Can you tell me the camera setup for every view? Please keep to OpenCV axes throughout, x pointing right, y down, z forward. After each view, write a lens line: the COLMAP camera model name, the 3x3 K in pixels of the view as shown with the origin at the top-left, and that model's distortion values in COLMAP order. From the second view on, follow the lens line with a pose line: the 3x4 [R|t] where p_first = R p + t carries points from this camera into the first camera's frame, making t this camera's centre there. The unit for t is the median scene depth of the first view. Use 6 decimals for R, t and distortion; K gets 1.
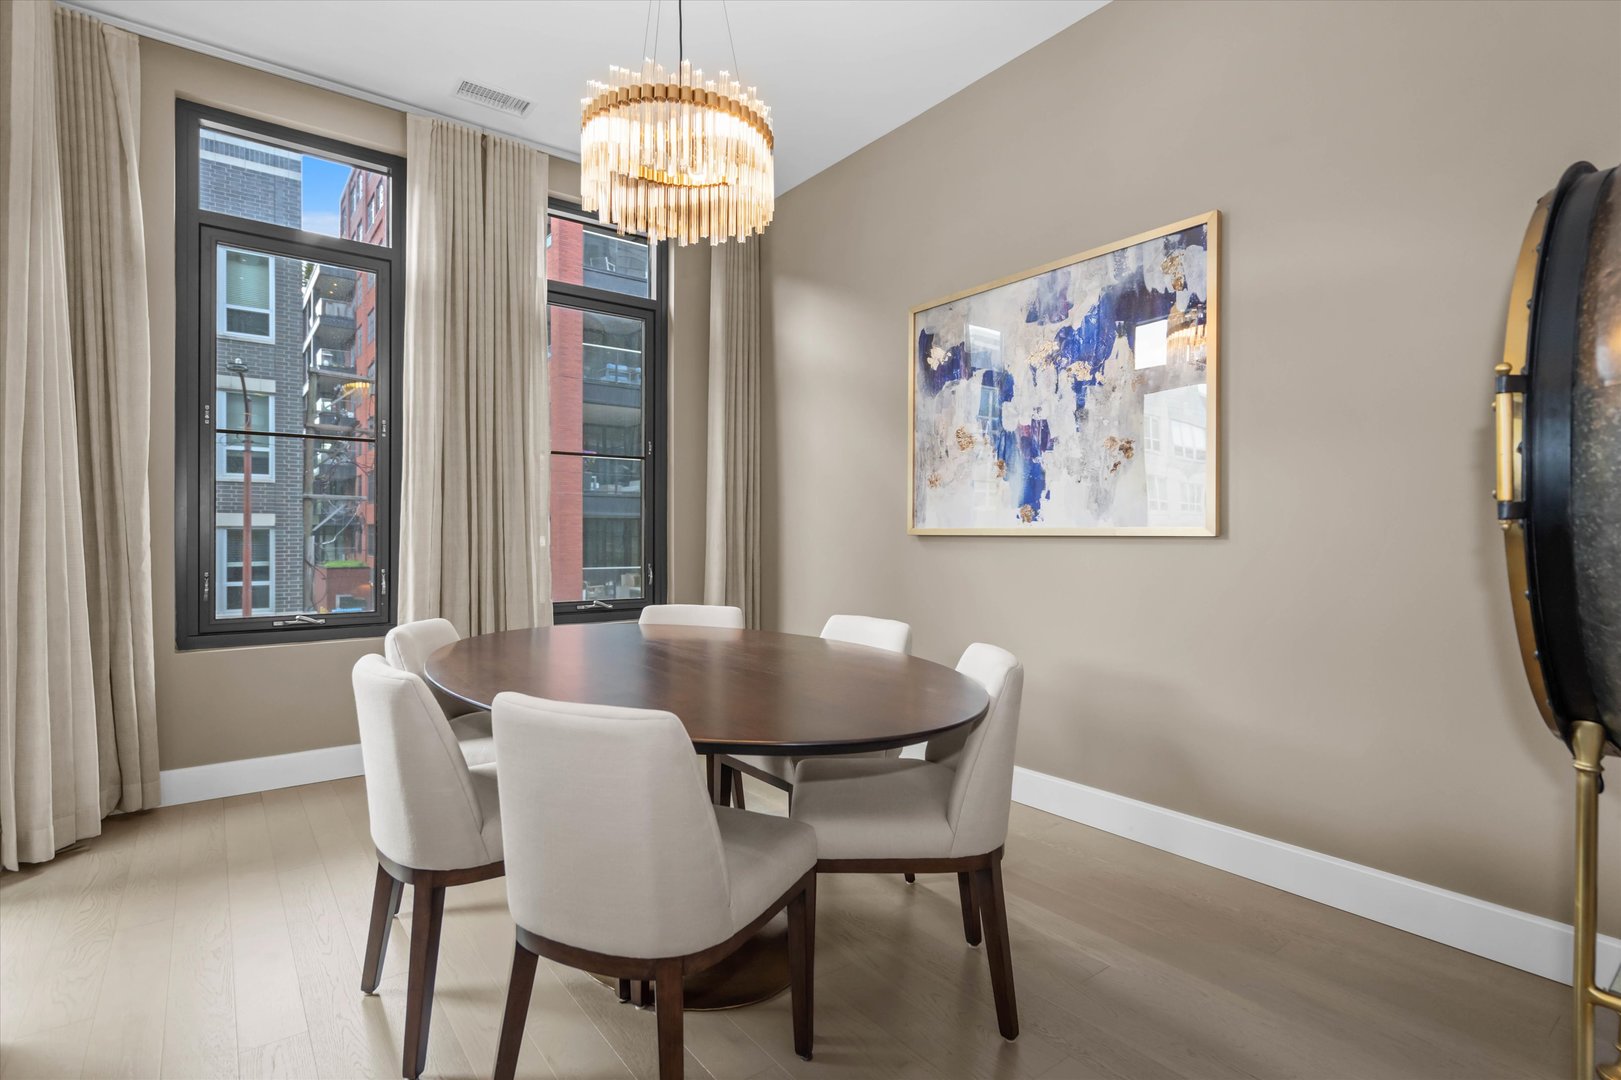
lens RADIAL K [[776.9, 0, 810.5], [0, 776.9, 540.0], [0, 0, 1]] dist [0.000720, 0.000145]
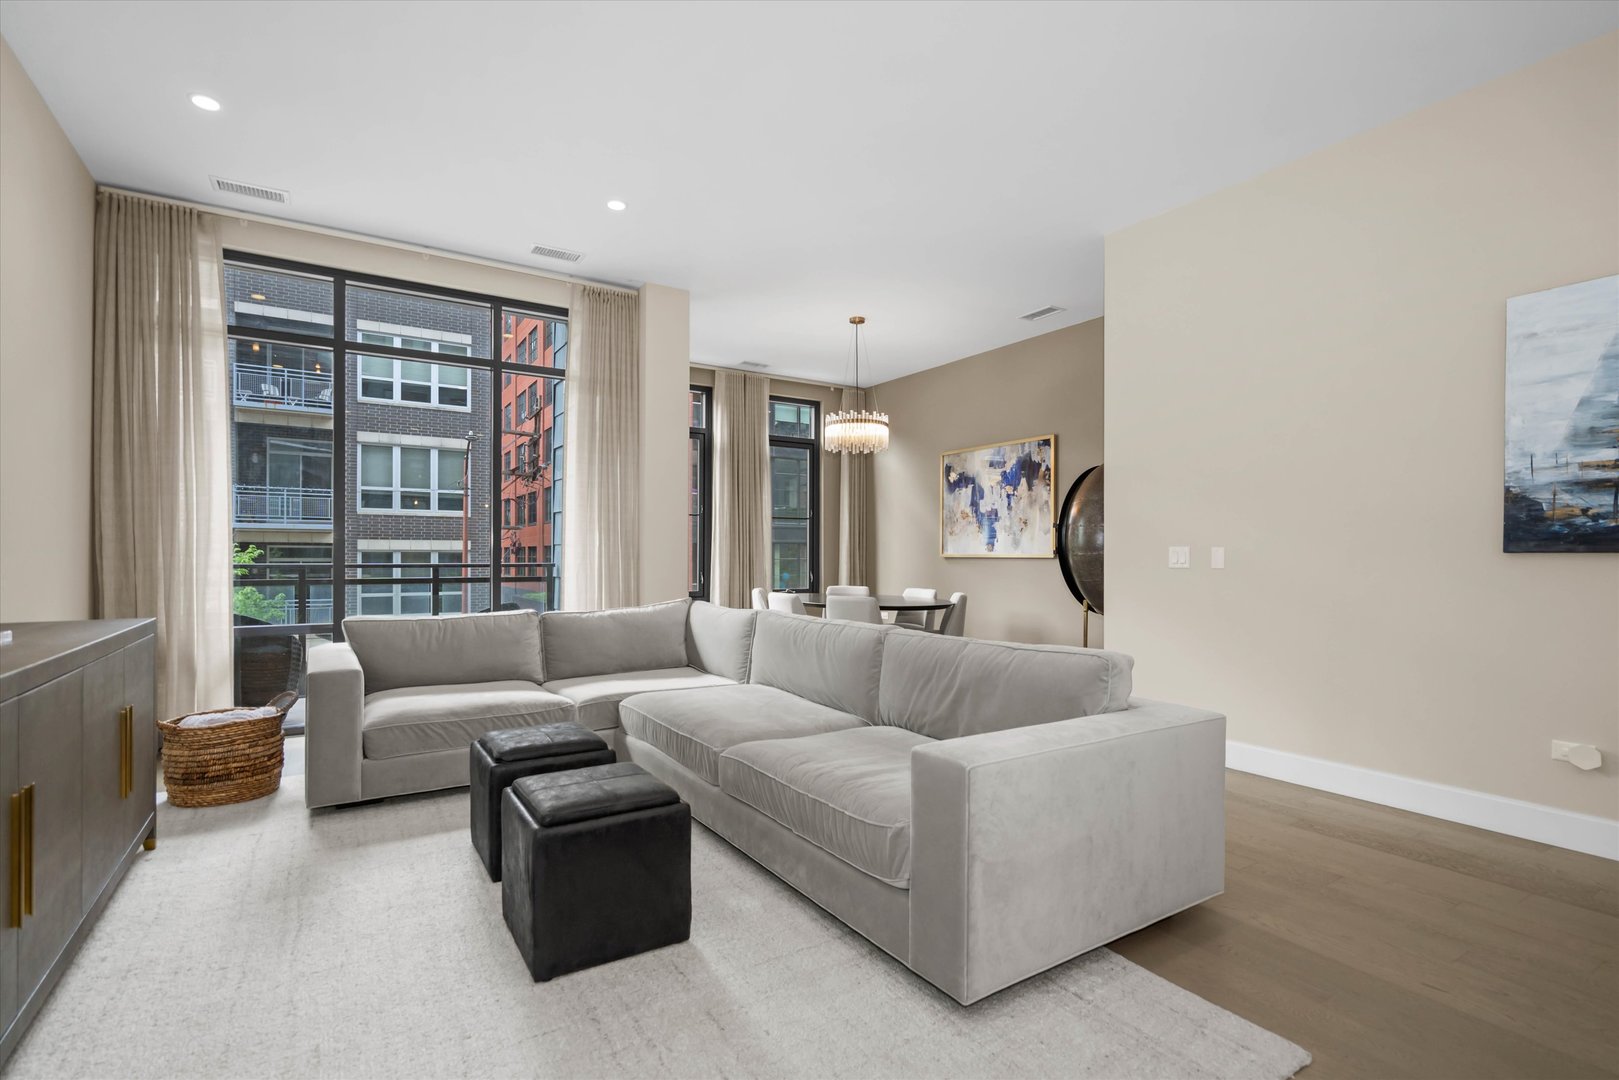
lens RADIAL K [[755.6, 0, 784.4], [0, 755.6, 550.8], [0, 0, 1]] dist [0.000133, 0.000043]
pose [[0.993519, 0.001827, -0.113653, -0.077453], [-0.003661, 0.999866, -0.015930, 0.012748], [0.113609, 0.016242, 0.993393, -1.335375]]
